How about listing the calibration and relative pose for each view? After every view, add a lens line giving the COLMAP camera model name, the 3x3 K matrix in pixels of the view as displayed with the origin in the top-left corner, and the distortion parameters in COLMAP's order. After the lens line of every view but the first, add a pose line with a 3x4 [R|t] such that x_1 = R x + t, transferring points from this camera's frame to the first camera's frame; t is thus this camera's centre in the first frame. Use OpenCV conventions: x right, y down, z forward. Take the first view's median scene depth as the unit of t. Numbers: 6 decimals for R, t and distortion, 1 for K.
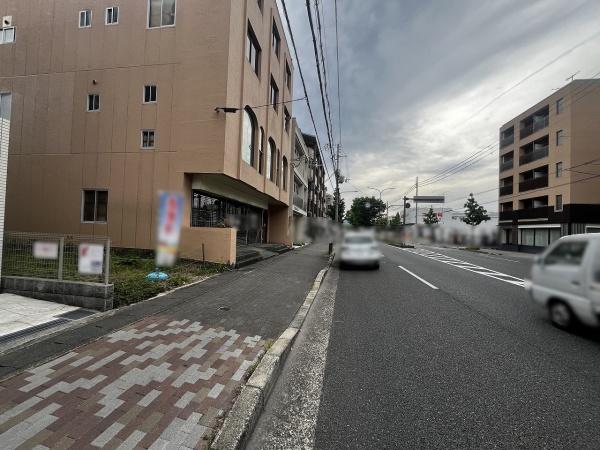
lens RADIAL K [[244.9, 0, 300.9], [0, 244.9, 225.3], [0, 0, 1]] dist [-0.005209, 0.001018]
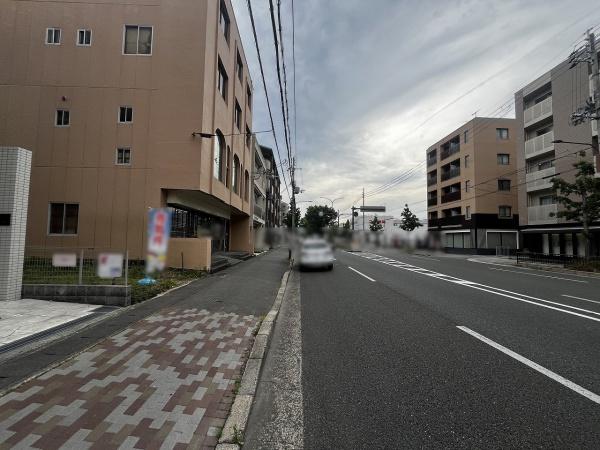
lens RADIAL K [[244.9, 0, 301.3], [0, 244.9, 225.3], [0, 0, 1]] dist [-0.005209, 0.001018]
pose [[0.982404, -0.009416, 0.186530, -0.062819], [0.014948, 0.999489, -0.028272, -0.008680], [-0.186169, 0.030562, 0.982042, -0.186130]]
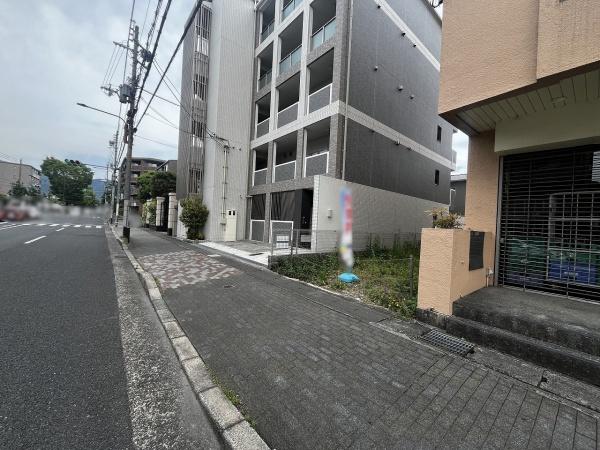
lens RADIAL K [[244.9, 0, 300.3], [0, 244.9, 224.4], [0, 0, 1]] dist [-0.005209, 0.001018]
pose [[-0.659397, -0.065981, -0.748894, 0.191274], [-0.056143, 0.997681, -0.038467, 0.033679], [0.749696, 0.016680, -0.661572, 1.051498]]
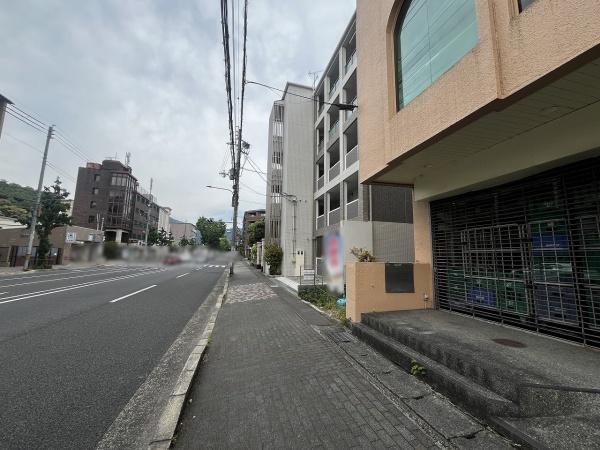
lens RADIAL K [[244.9, 0, 300.0], [0, 244.9, 224.1], [0, 0, 1]] dist [-0.005209, 0.001018]
pose [[-0.911059, -0.104801, -0.398734, 0.102959], [-0.039789, 0.984988, -0.167975, 0.026670], [0.410352, -0.137170, -0.901552, 1.459865]]
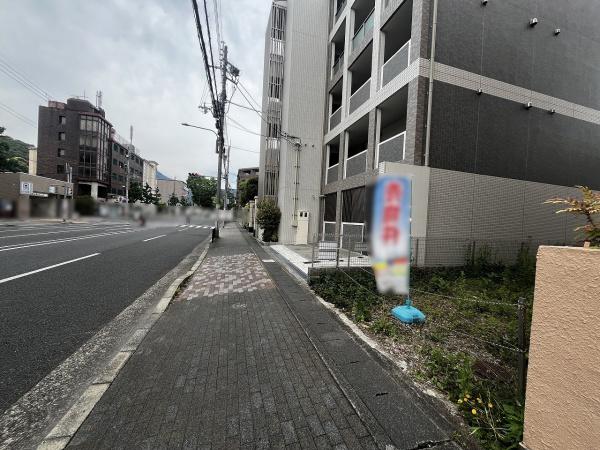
lens RADIAL K [[244.9, 0, 300.3], [0, 244.9, 224.4], [0, 0, 1]] dist [-0.005209, 0.001018]
pose [[-0.900610, -0.071648, -0.428682, -0.048417], [-0.070935, 0.997325, -0.017663, 0.011973], [0.428801, 0.014501, -0.903283, 1.009287]]
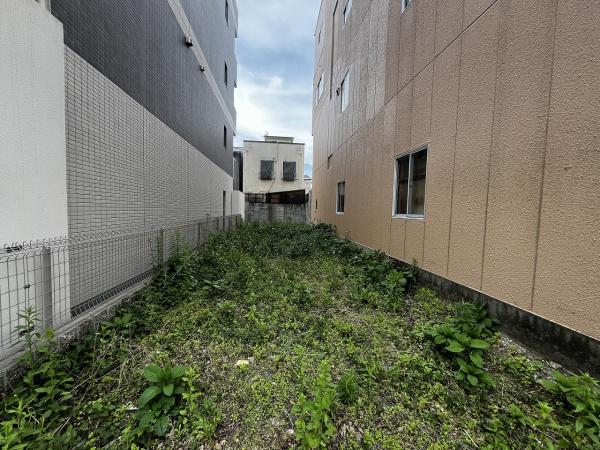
lens RADIAL K [[244.9, 0, 301.4], [0, 244.9, 224.7], [0, 0, 1]] dist [-0.005209, 0.001018]
pose [[0.263222, 0.027756, -0.964336, -0.413081], [-0.000431, 0.999589, 0.028653, -0.010337], [0.964735, -0.007127, 0.263126, 0.662472]]
